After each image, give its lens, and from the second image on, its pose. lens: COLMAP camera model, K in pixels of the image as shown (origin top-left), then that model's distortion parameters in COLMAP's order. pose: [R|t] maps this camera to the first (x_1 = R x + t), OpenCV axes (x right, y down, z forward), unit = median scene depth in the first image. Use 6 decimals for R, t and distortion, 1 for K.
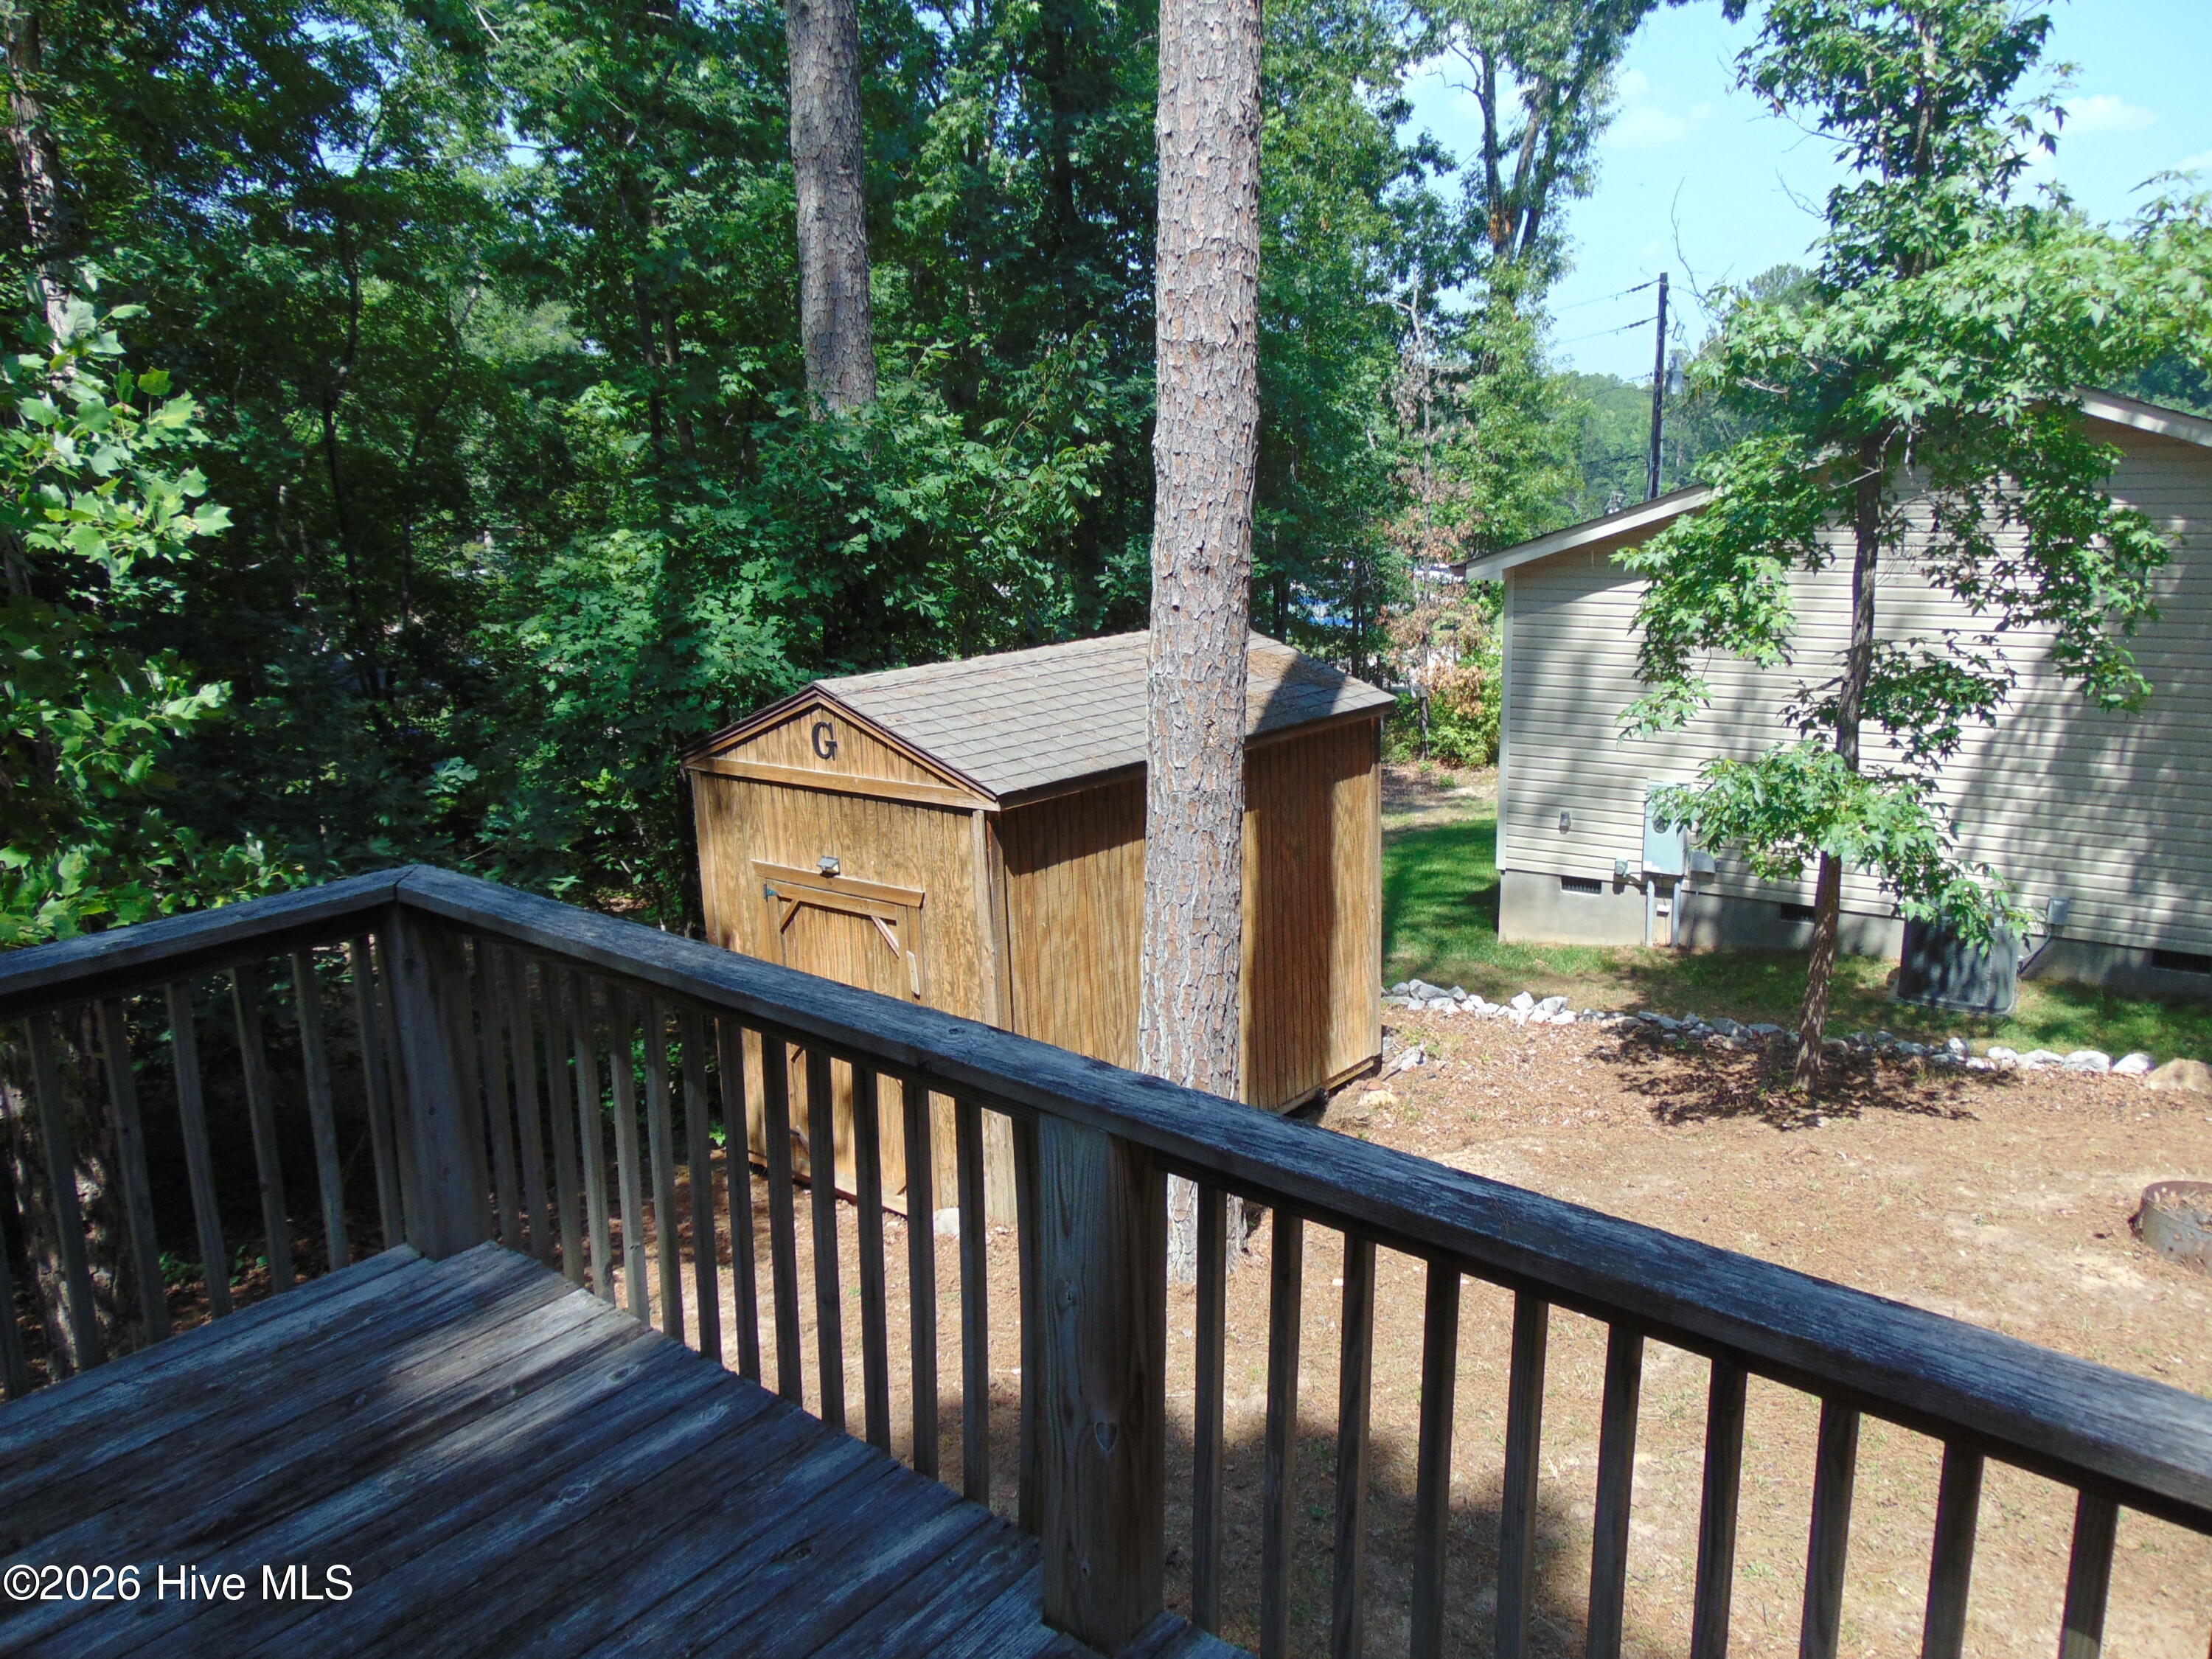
lens RADIAL K [[1663.1, 0, 1103.5], [0, 1663.1, 826.4], [0, 0, 1]] dist [-0.020449, 0.052783]
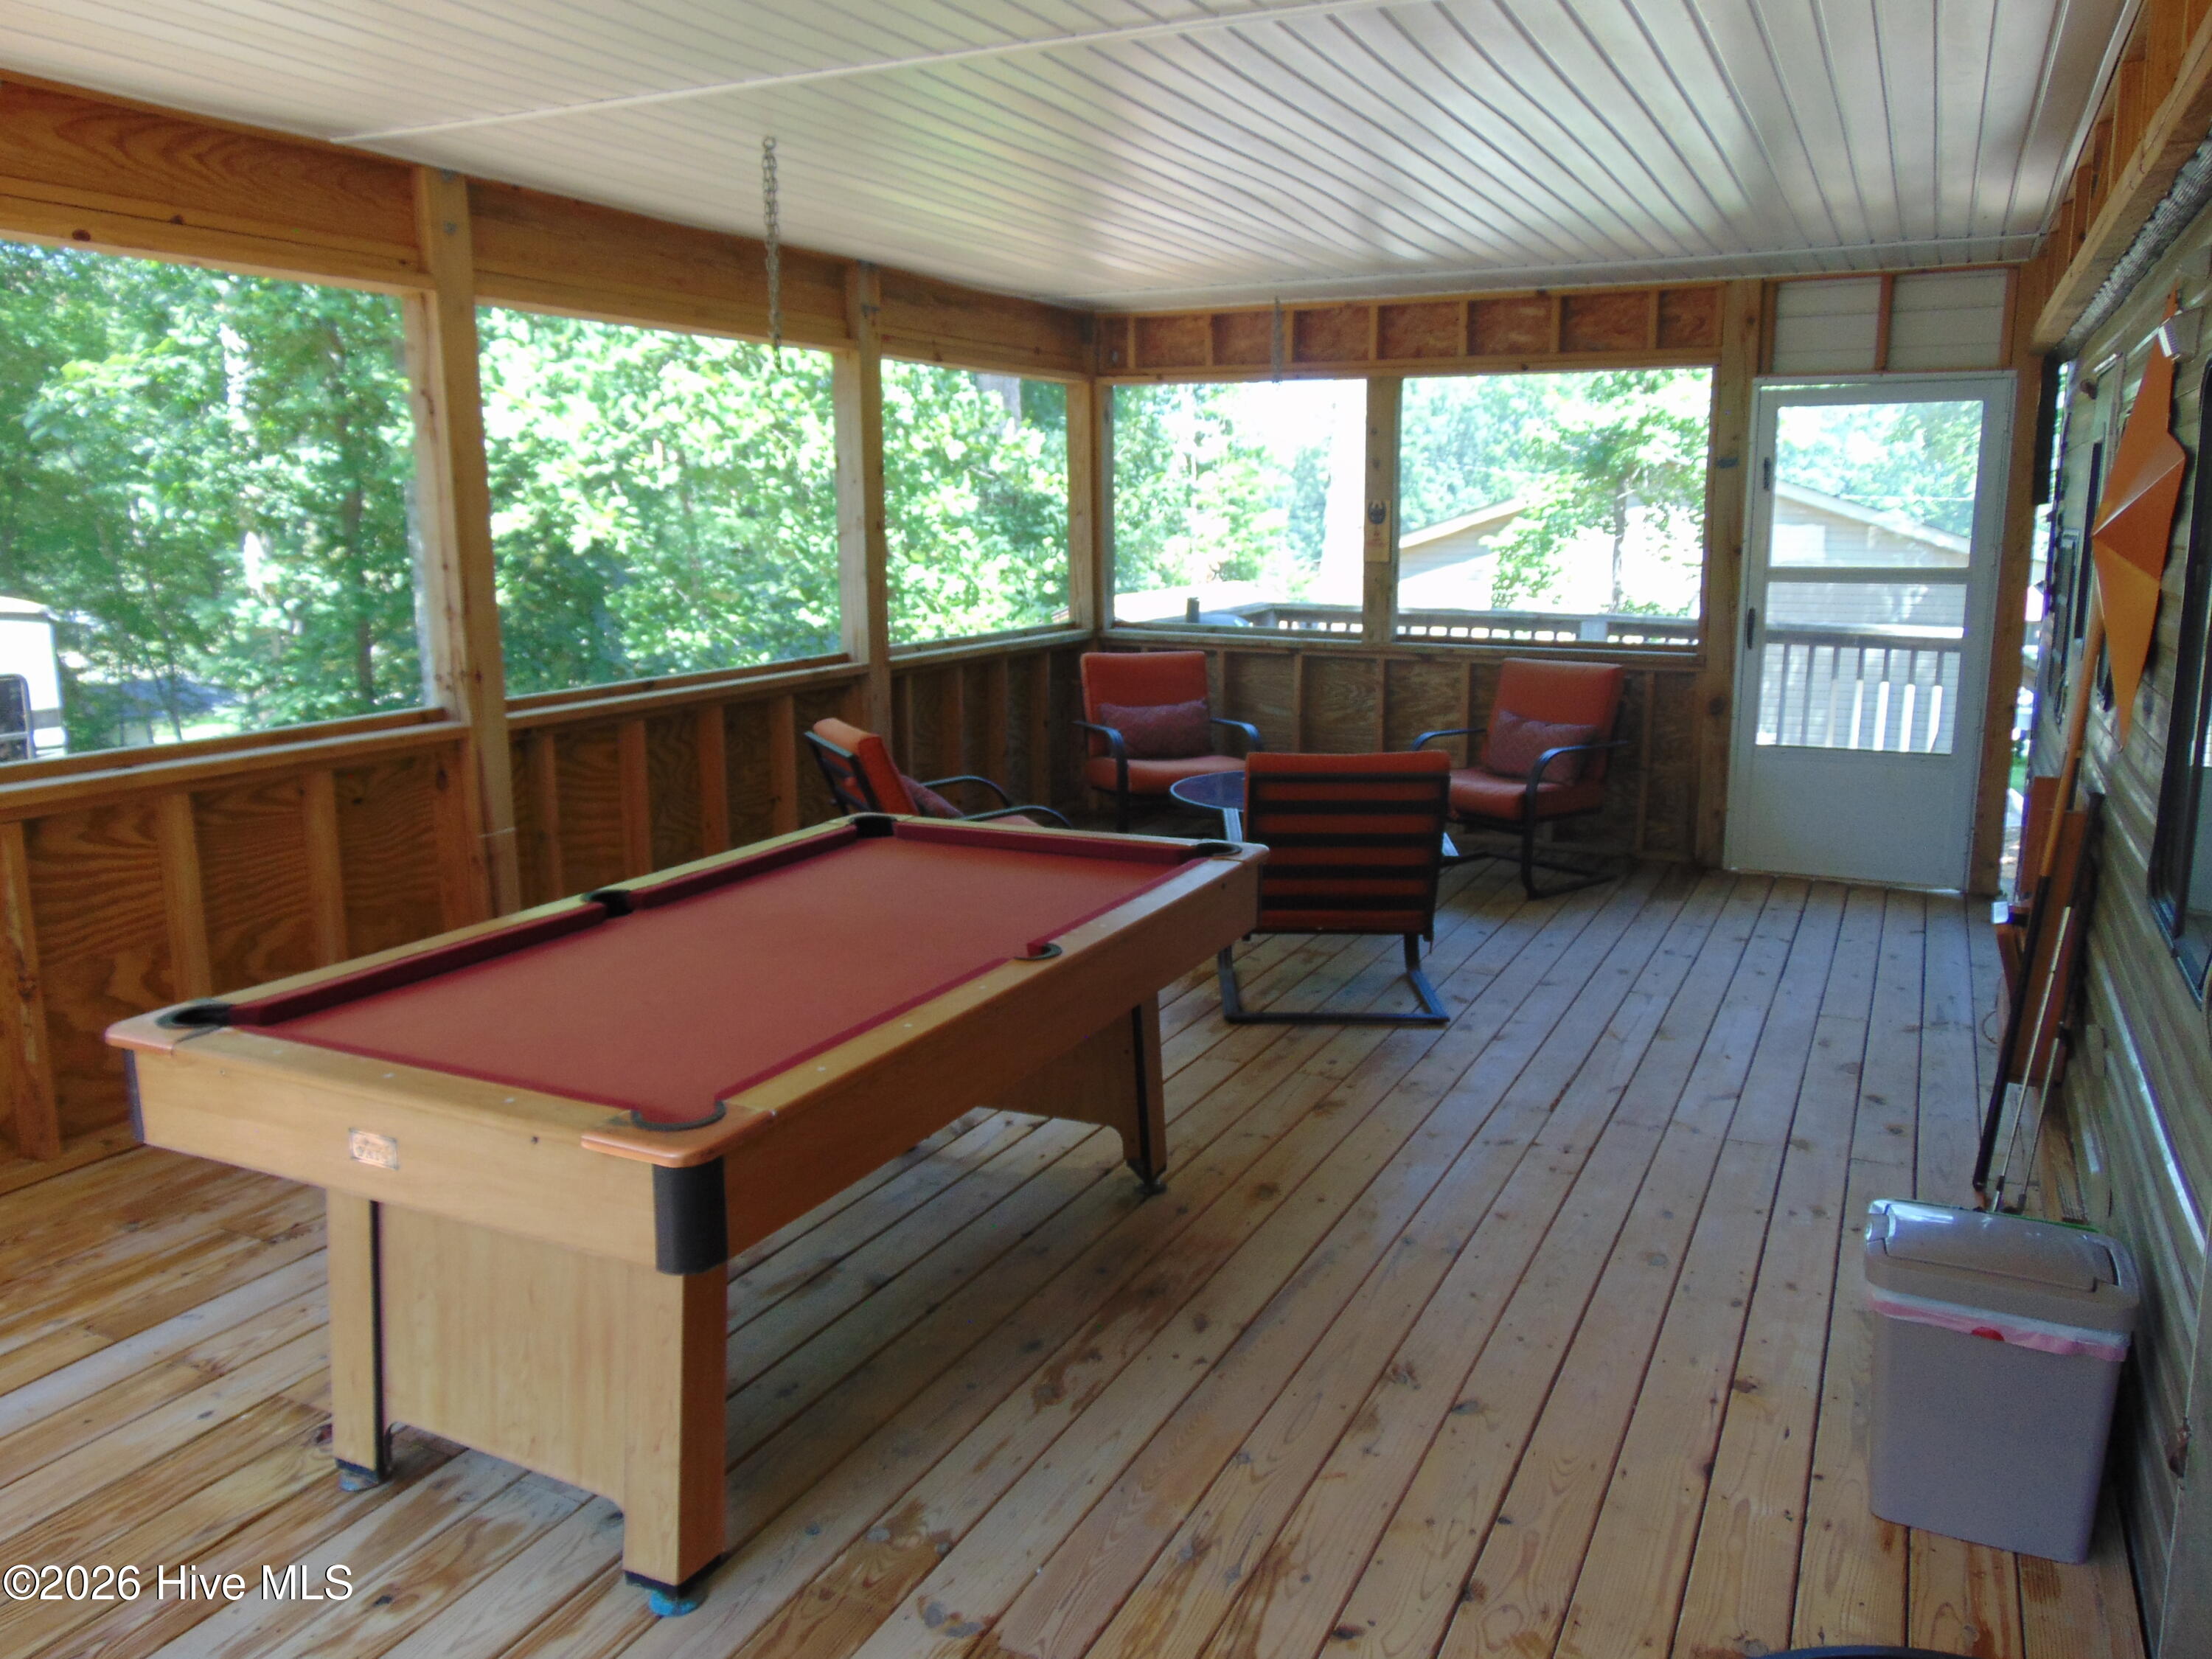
lens RADIAL K [[1663.1, 0, 1099.7], [0, 1663.1, 826.4], [0, 0, 1]] dist [-0.020449, 0.052783]
pose [[0.970989, -0.034571, 0.236612, -0.532432], [0.042233, 0.998732, -0.027391, 0.176335], [-0.235365, 0.036589, 0.971218, -0.623809]]
